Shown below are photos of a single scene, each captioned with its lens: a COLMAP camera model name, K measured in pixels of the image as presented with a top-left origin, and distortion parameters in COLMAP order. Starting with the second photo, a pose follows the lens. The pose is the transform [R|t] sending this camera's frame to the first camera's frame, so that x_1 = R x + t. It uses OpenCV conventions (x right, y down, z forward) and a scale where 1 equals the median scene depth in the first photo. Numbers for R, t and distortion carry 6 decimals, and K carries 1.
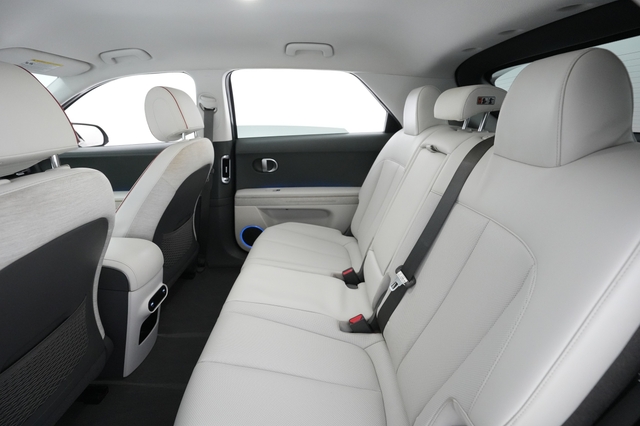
lens RADIAL K [[308.4, 0, 320.0], [0, 308.4, 213.0], [0, 0, 1]] dist [0.001846, 0.000823]
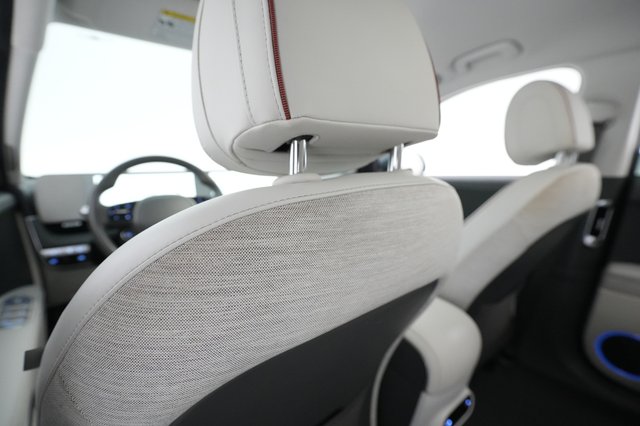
lens RADIAL K [[308.4, 0, 320.0], [0, 308.4, 213.0], [0, 0, 1]] dist [0.001846, 0.000823]
pose [[0.640438, 0.155569, -0.752088, -0.349868], [-0.256335, 0.966413, -0.018379, -0.023237], [0.723969, 0.204557, 0.658806, 0.382936]]
